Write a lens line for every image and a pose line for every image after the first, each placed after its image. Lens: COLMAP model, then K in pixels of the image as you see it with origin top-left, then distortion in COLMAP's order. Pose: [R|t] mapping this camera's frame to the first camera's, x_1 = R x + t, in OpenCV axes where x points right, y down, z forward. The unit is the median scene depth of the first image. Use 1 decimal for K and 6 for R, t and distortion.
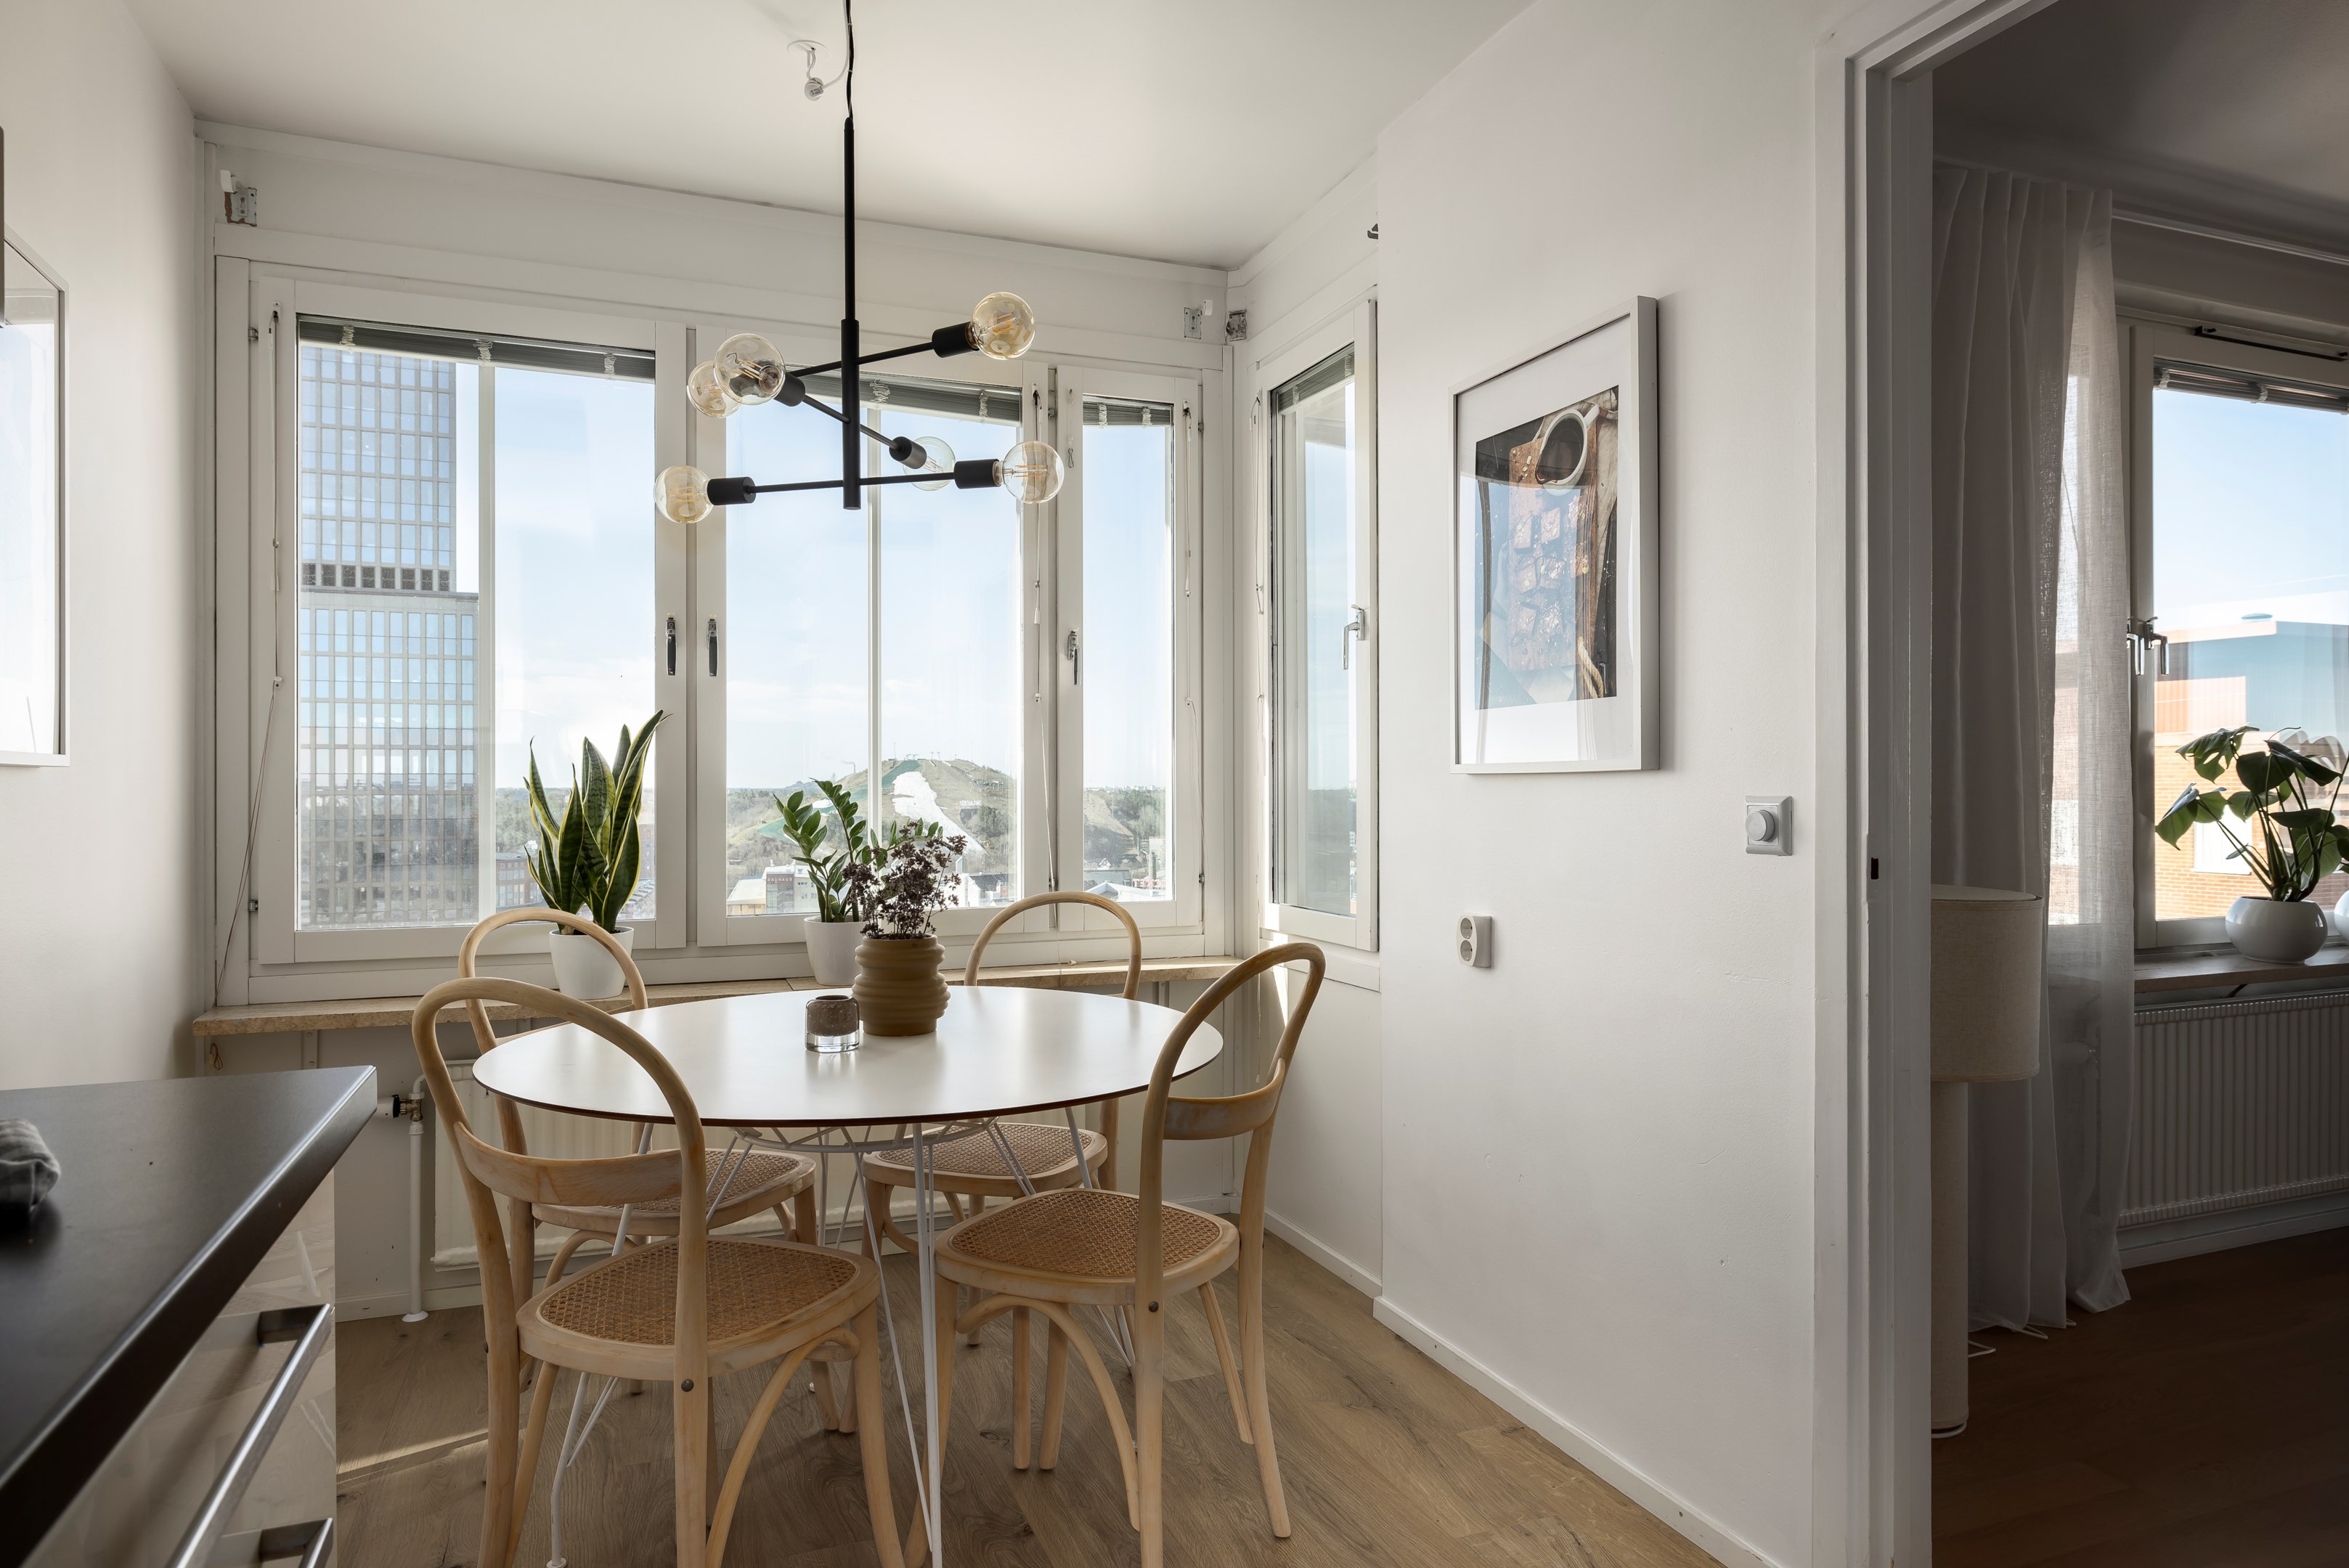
lens RADIAL K [[1400.5, 0, 1167.9], [0, 1400.5, 786.4], [0, 0, 1]] dist [-0.001745, -0.001005]
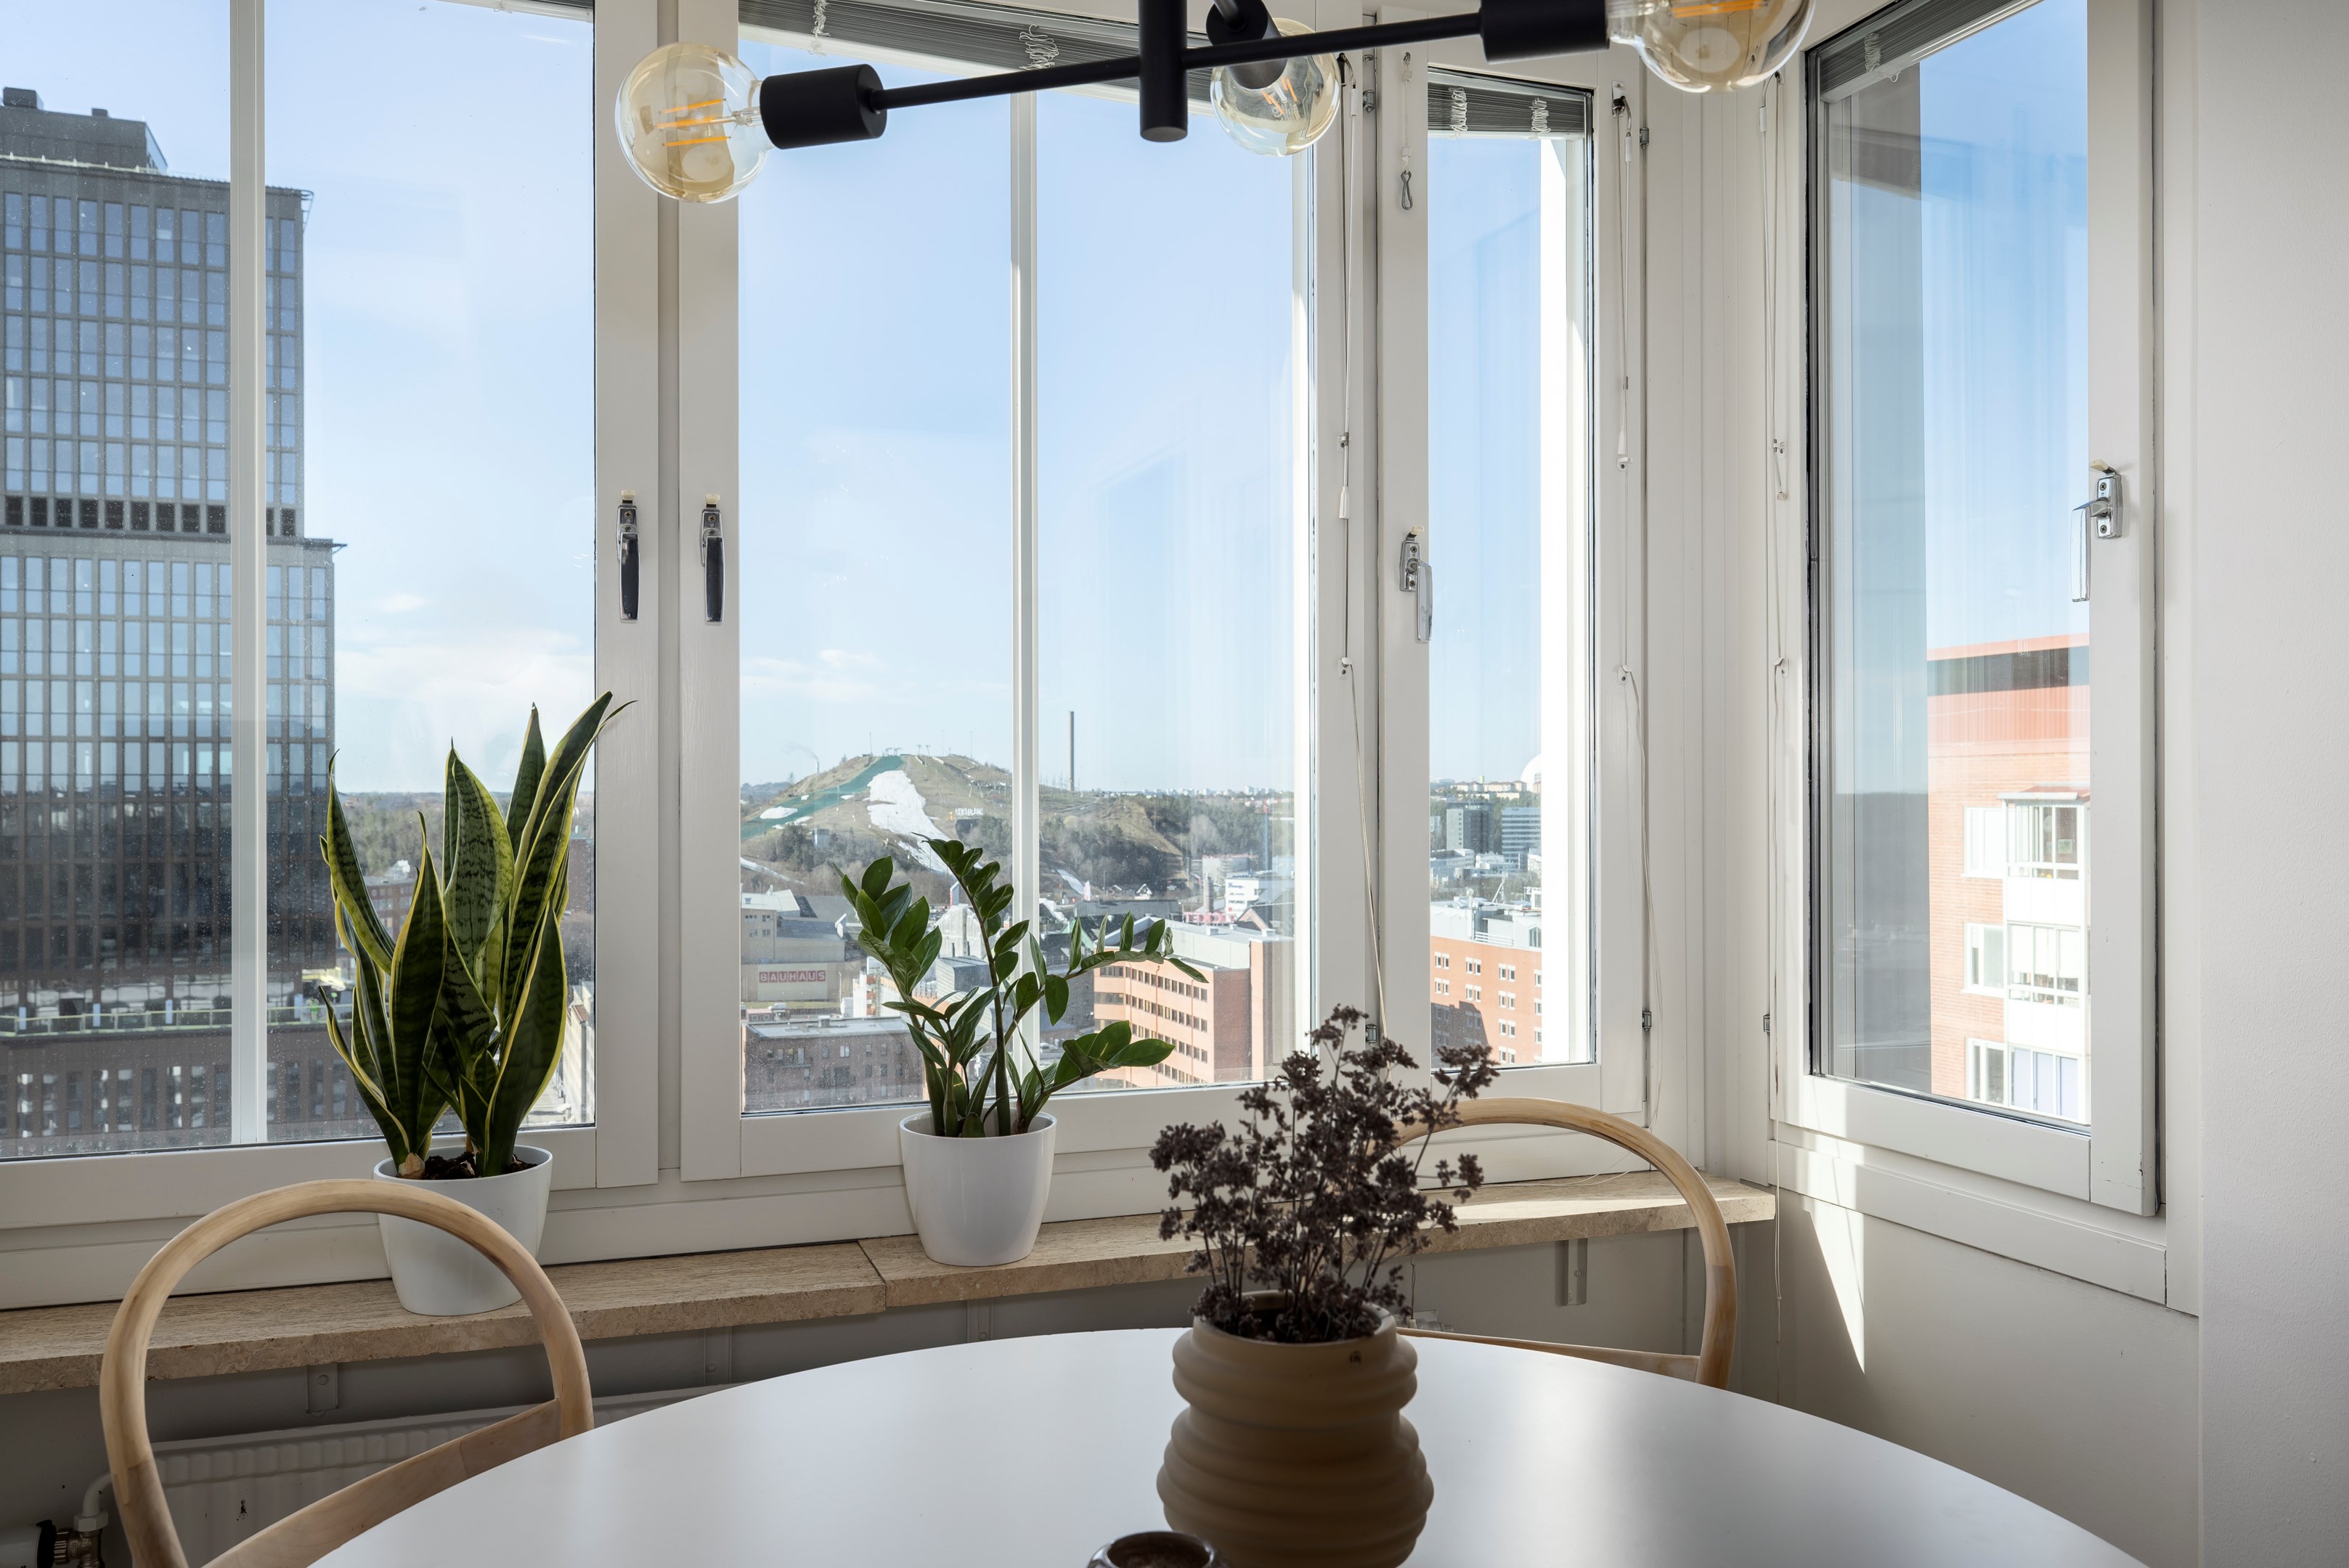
lens RADIAL K [[1847.7, 0, 1173.6], [0, 1847.7, 794.8], [0, 0, 1]] dist [0.005936, 0.004832]
pose [[0.999503, -0.000401, -0.031532, -0.146589], [0.000477, 0.999997, 0.002422, -0.020875], [0.031531, -0.002436, 0.999500, 0.368992]]
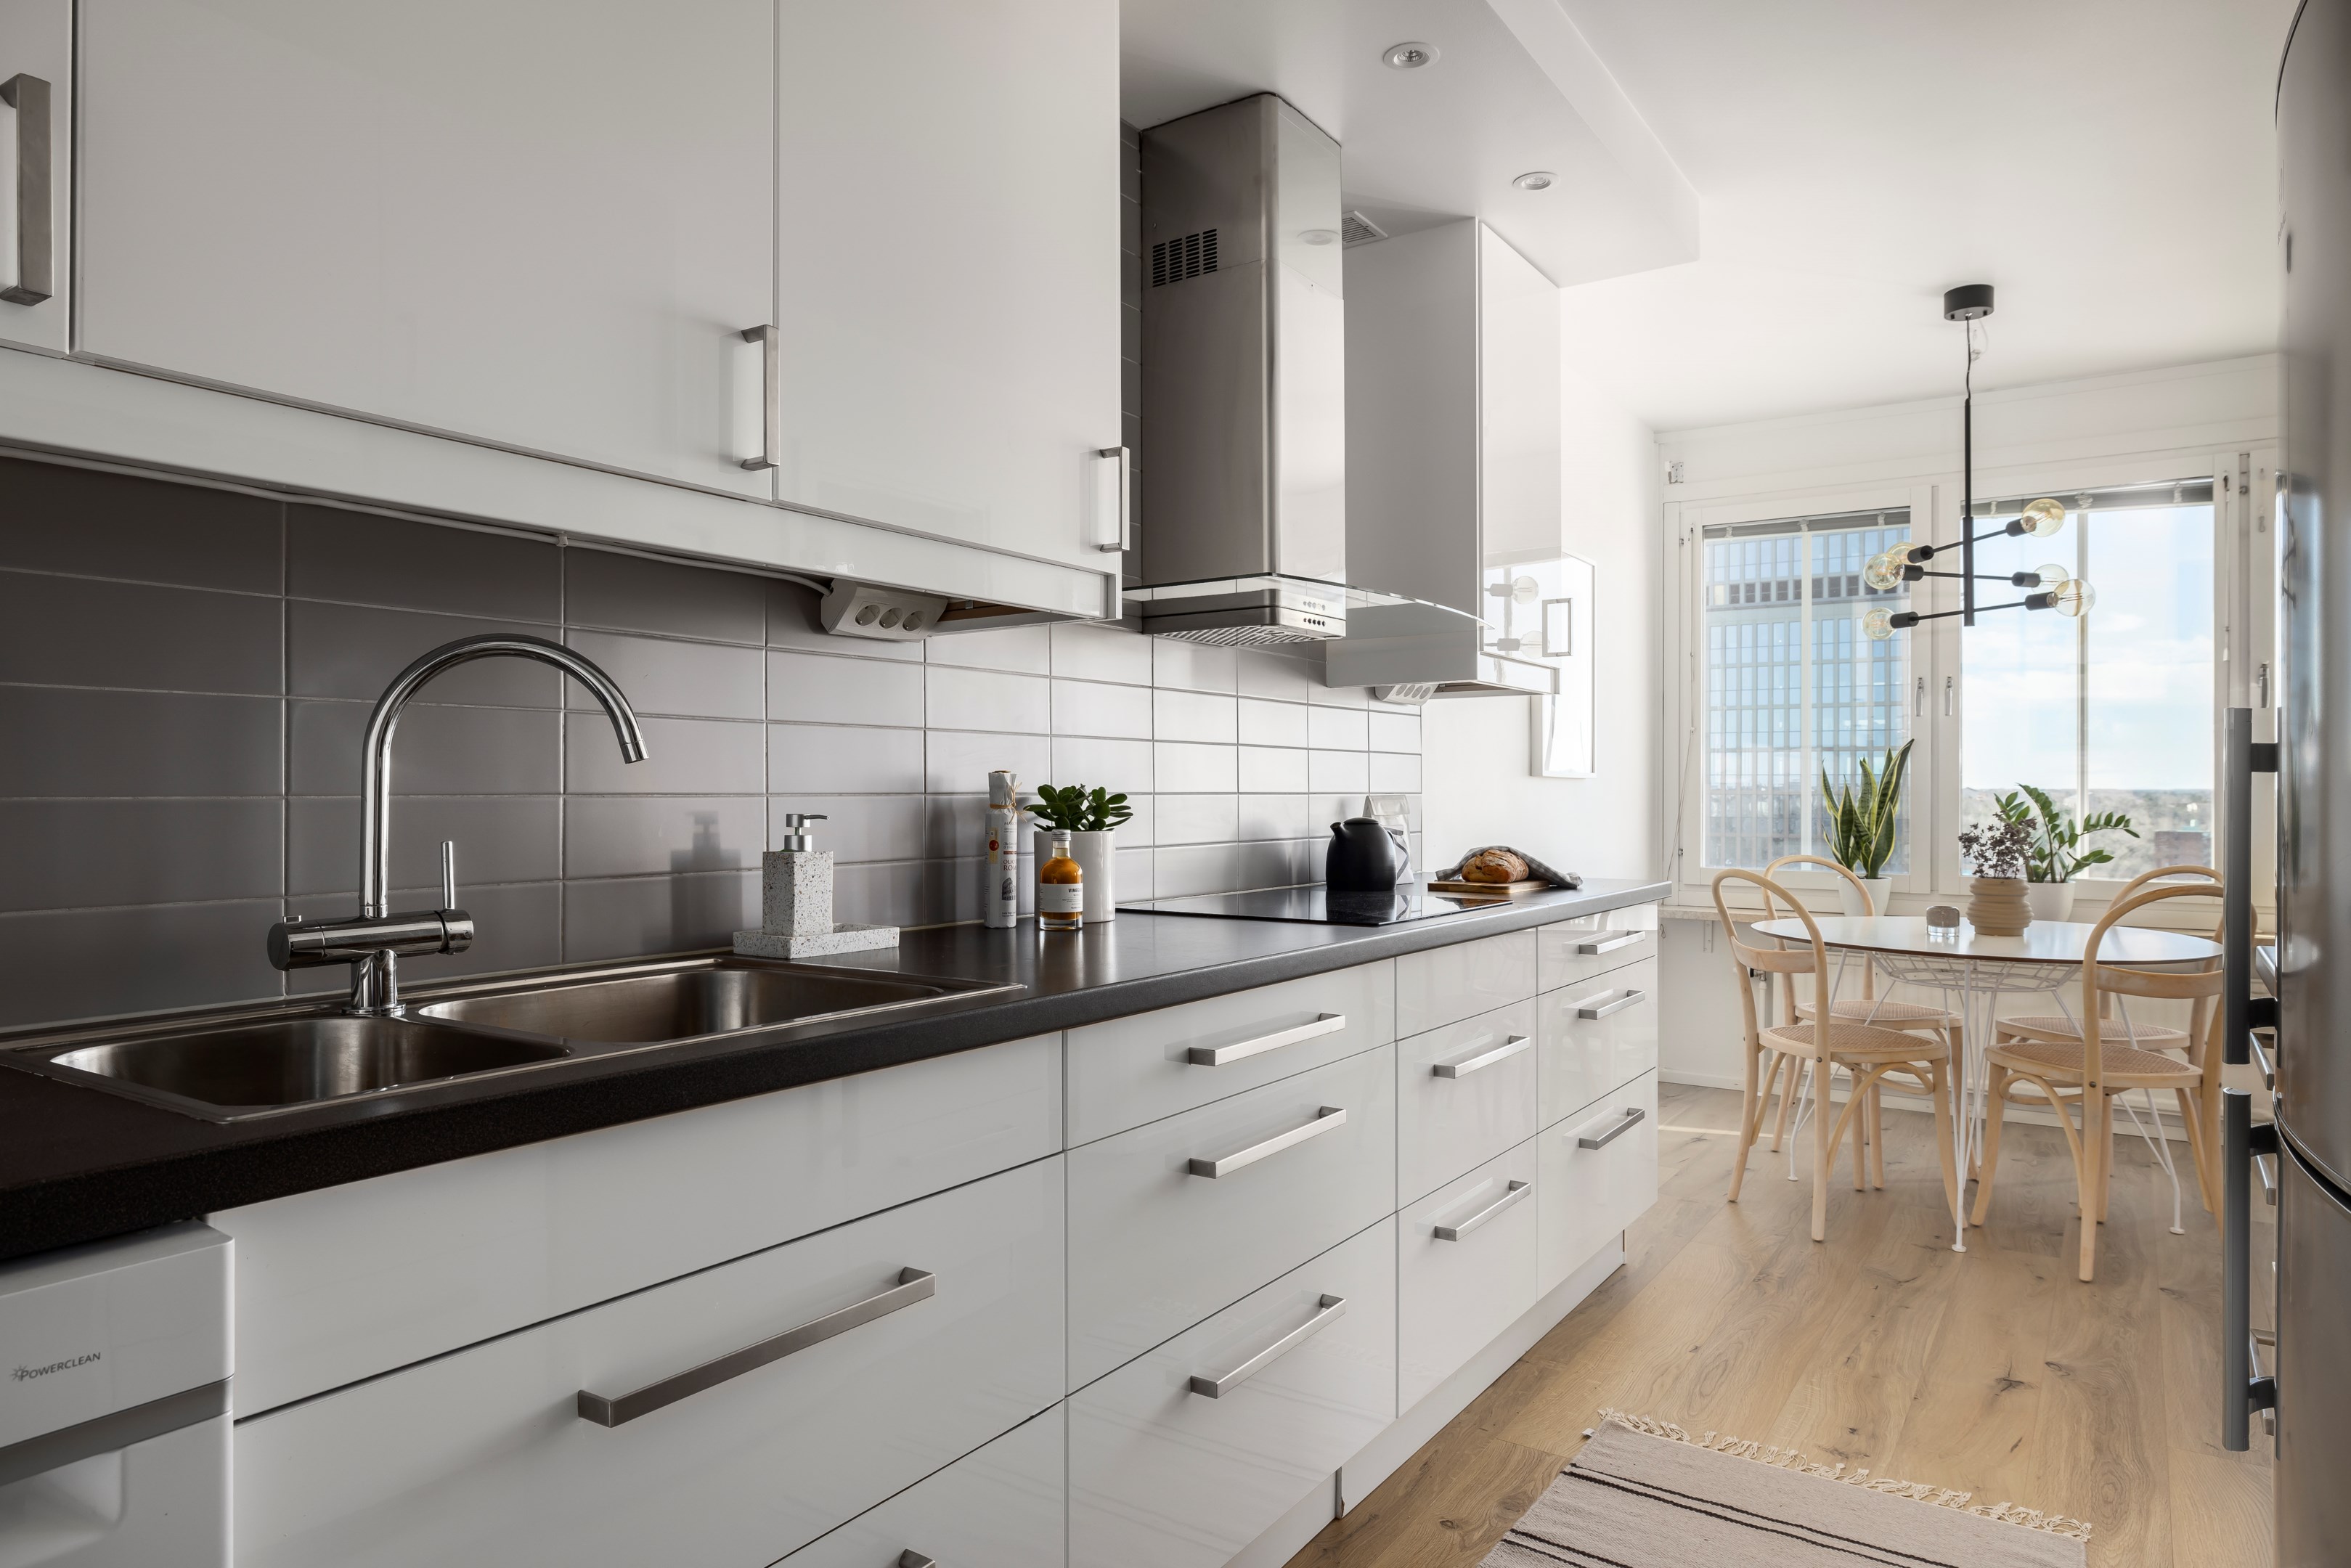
lens RADIAL K [[1401.7, 0, 1181.8], [0, 1401.7, 780.1], [0, 0, 1]] dist [-0.001745, -0.001005]
pose [[0.568779, -0.002397, -0.822487, 0.447701], [-0.001458, 0.999991, -0.003922, -0.001717], [0.822489, 0.003430, 0.568771, -0.539617]]
